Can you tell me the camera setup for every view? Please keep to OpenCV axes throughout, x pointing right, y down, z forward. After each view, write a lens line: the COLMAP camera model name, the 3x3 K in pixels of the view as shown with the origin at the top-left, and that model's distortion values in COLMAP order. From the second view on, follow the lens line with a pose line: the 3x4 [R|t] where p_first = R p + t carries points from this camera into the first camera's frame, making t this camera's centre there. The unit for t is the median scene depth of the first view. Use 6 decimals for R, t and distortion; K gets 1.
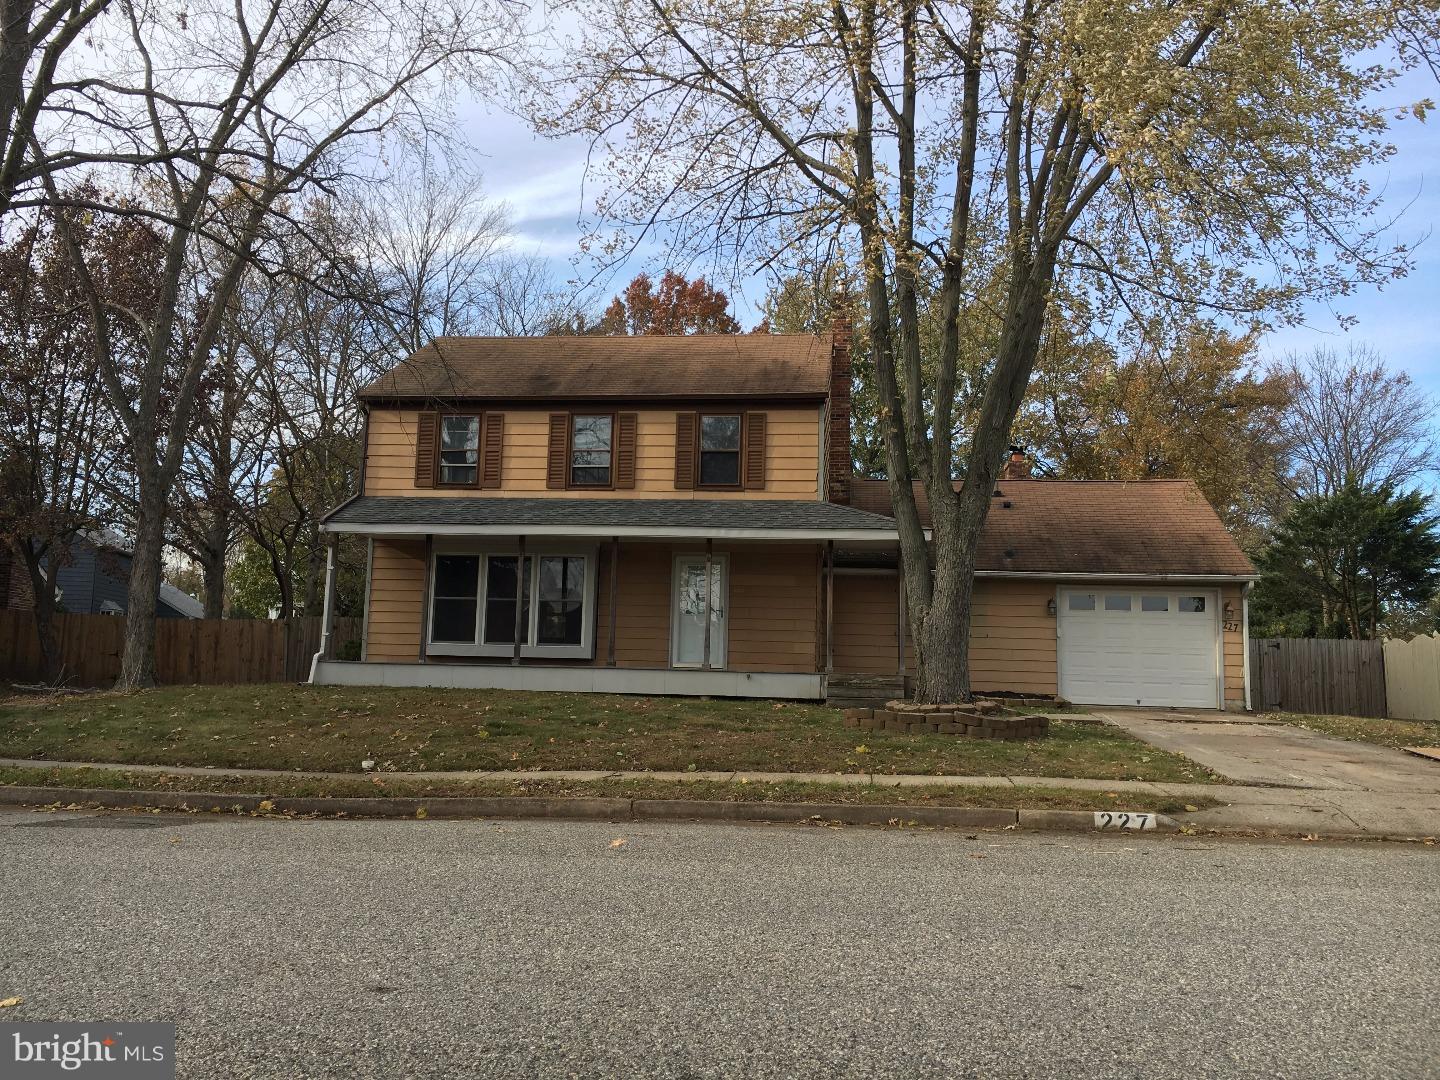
lens RADIAL K [[1227.1, 0, 717.7], [0, 1227.1, 541.4], [0, 0, 1]] dist [0.083013, -0.112151]
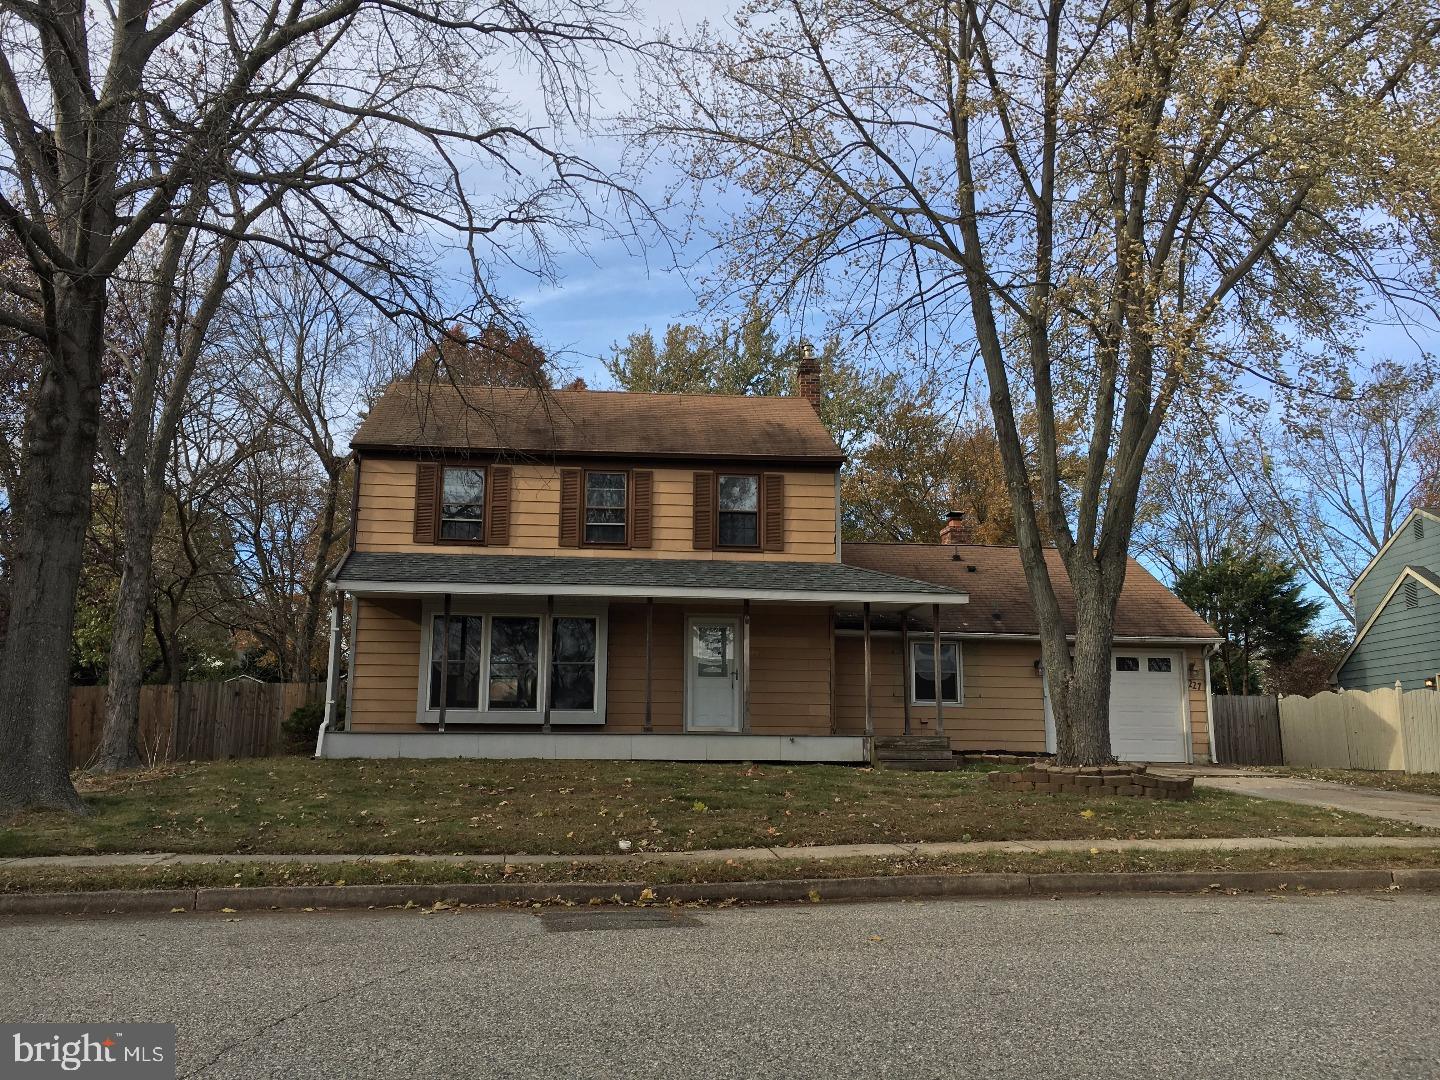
lens RADIAL K [[1227.1, 0, 717.7], [0, 1227.1, 541.4], [0, 0, 1]] dist [0.083013, -0.112151]
pose [[0.974807, 0.017626, 0.222351, -0.233973], [-0.007372, 0.998874, -0.046862, -0.002867], [-0.222926, 0.044042, 0.973840, 0.037473]]
